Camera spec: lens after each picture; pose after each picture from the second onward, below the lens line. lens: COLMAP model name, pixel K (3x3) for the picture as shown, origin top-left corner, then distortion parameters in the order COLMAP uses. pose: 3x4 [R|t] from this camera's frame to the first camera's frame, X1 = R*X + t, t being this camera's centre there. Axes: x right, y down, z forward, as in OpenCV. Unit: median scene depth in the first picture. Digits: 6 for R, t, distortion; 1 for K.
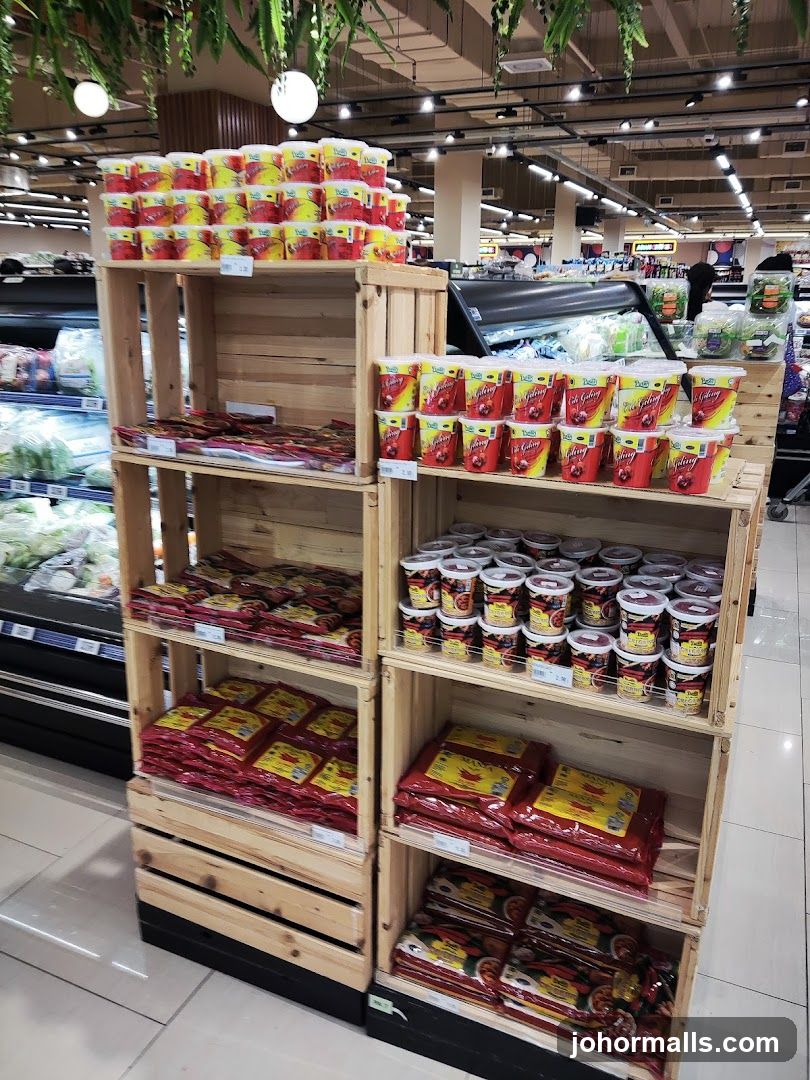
lens RADIAL K [[824.5, 0, 405.0], [0, 824.5, 540.0], [0, 0, 1]] dist [0.037626, -0.000180]
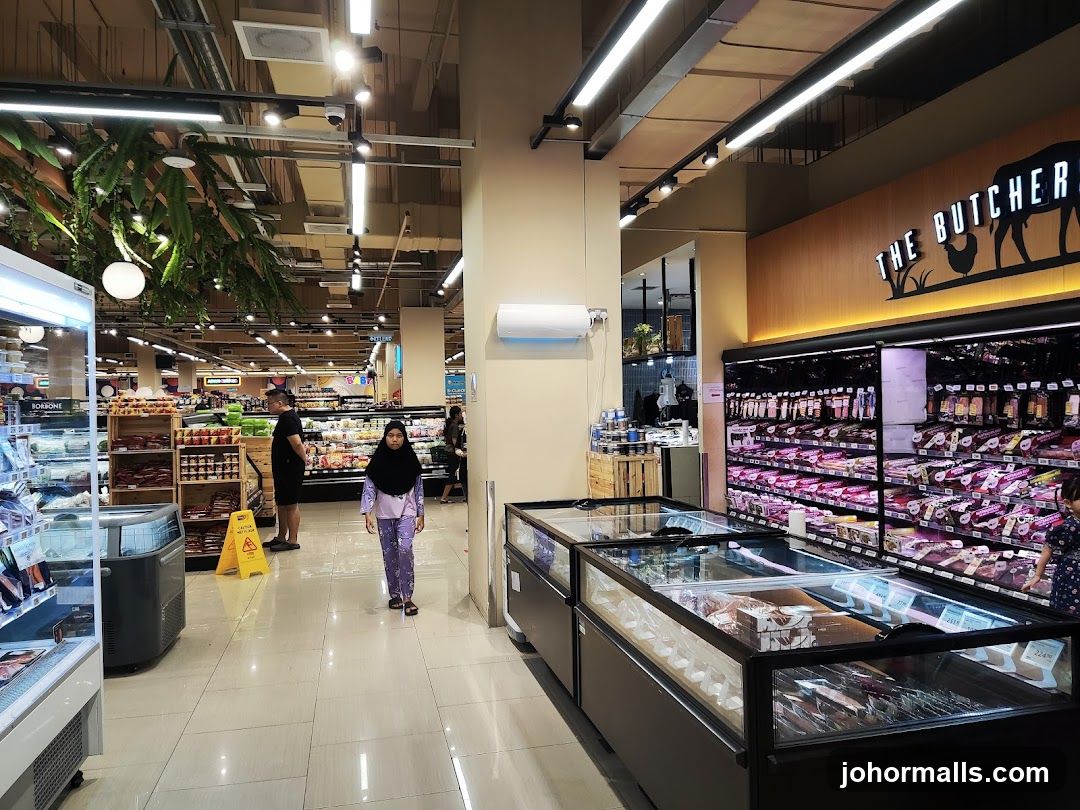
lens RADIAL K [[824.5, 0, 540.0], [0, 824.5, 405.0], [0, 0, 1]] dist [0.037626, -0.000180]
pose [[0.801623, -0.022921, 0.597390, -1.342657], [0.199571, 0.952202, -0.231265, 1.367871], [-0.563535, 0.304609, 0.767881, -4.573209]]
